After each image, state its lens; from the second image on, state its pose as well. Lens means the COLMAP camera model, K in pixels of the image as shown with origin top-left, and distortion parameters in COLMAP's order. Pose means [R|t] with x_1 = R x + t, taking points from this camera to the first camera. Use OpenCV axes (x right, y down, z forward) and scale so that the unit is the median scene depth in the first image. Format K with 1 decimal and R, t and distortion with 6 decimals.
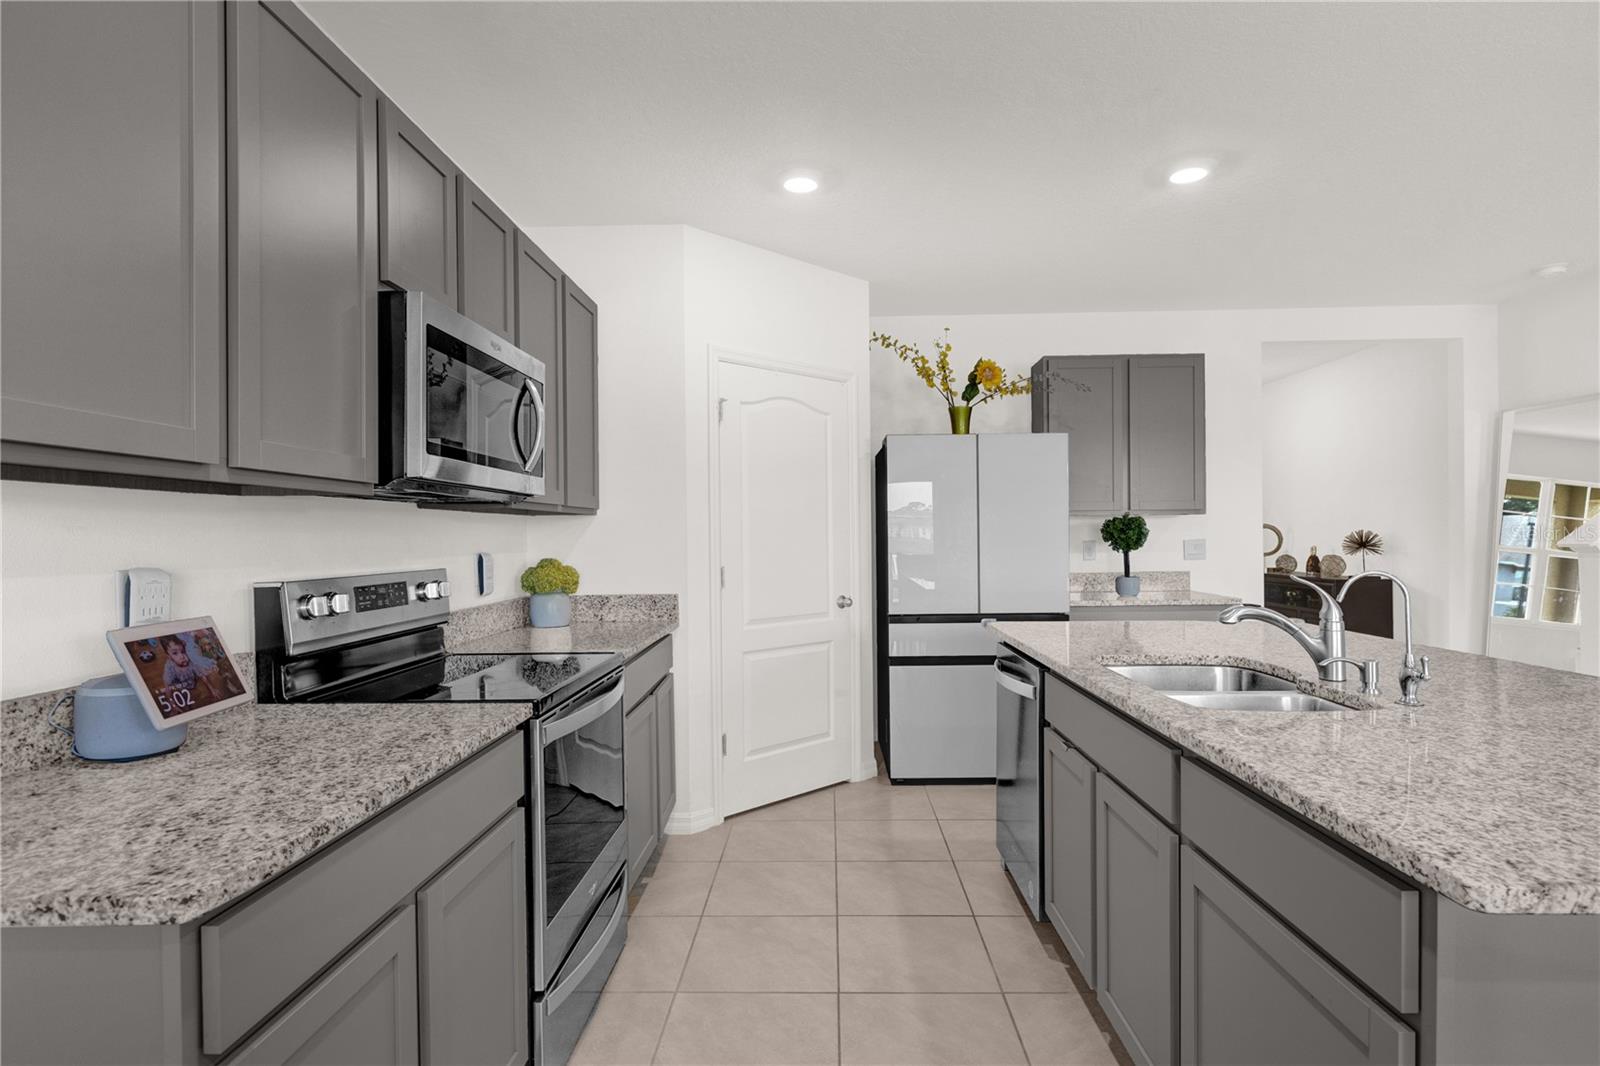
lens RADIAL K [[806.2, 0, 800.0], [0, 806.2, 533.0], [0, 0, 1]] dist [-0.000538, -0.000441]
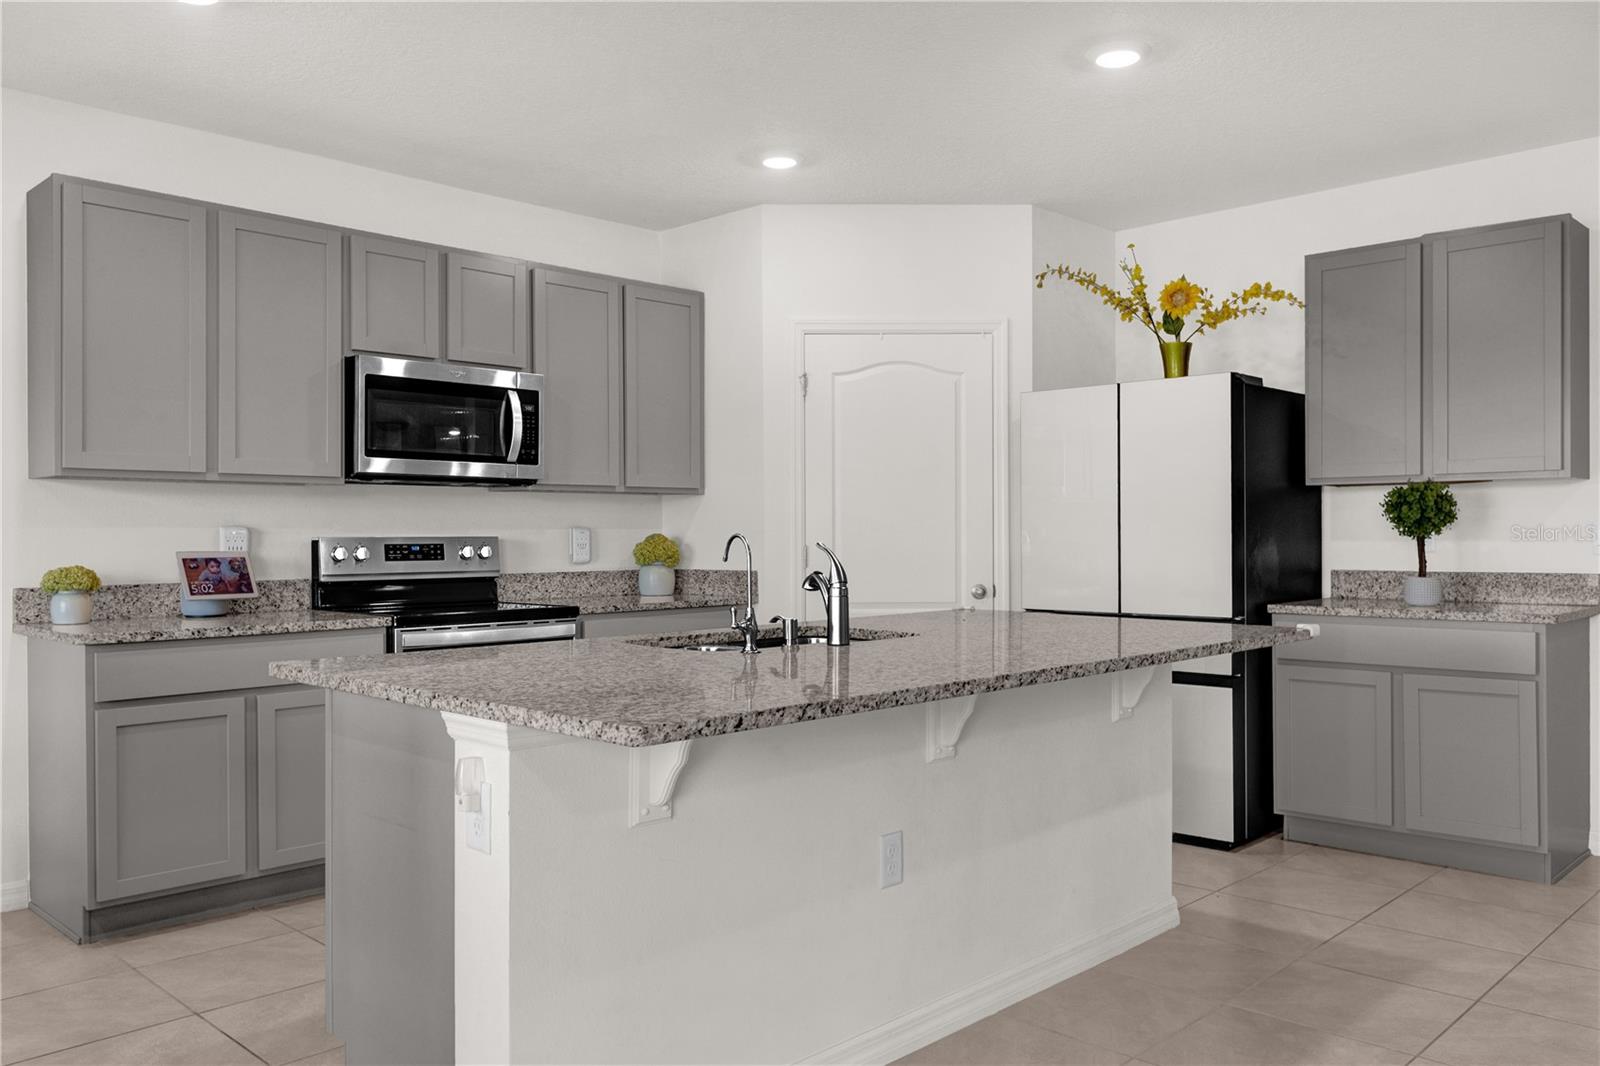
lens RADIAL K [[1229.9, 0, 800.0], [0, 1229.9, 533.0], [0, 0, 1]] dist [-0.001981, -0.004354]
pose [[0.738514, 0.006878, -0.674204, 1.465003], [-0.001216, 0.999960, 0.008870, 0.022818], [0.674238, -0.005731, 0.738492, -0.164789]]
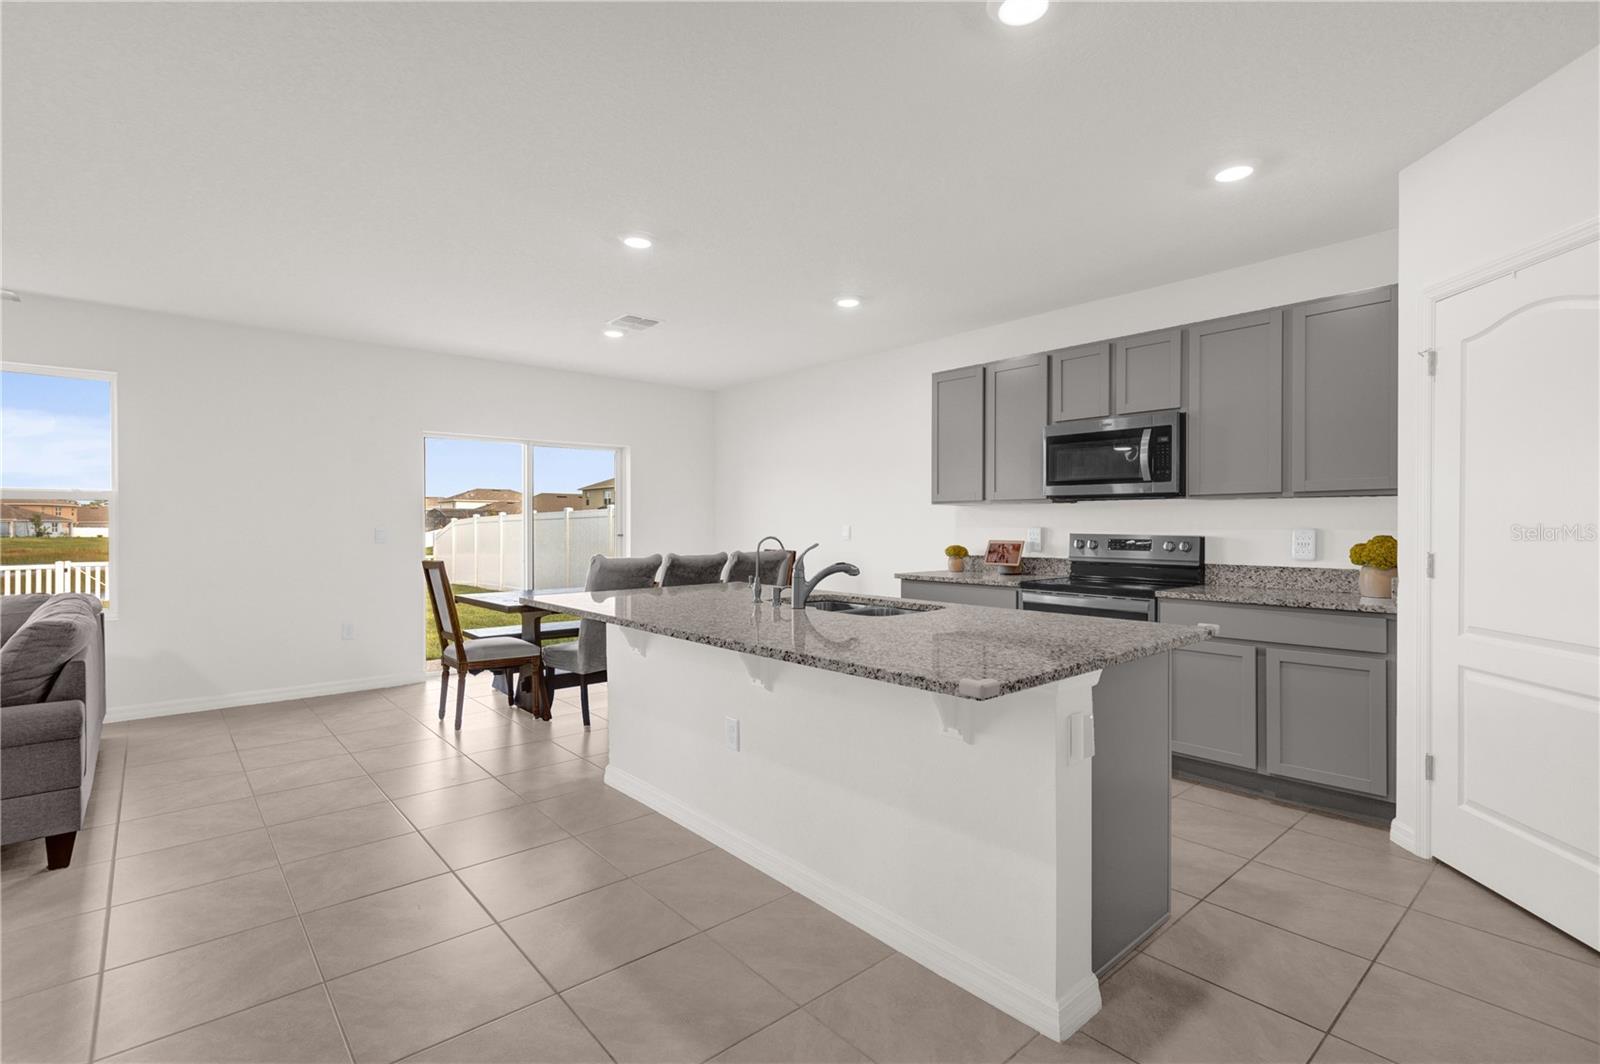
lens RADIAL K [[738.0, 0, 791.5], [0, 738.0, 527.6], [0, 0, 1]] dist [0.004830, -0.000123]
pose [[-0.735327, 0.012853, -0.677590, 1.465616], [0.009301, 0.999917, 0.008873, 0.005848], [0.677648, 0.000222, -0.735386, 1.812123]]
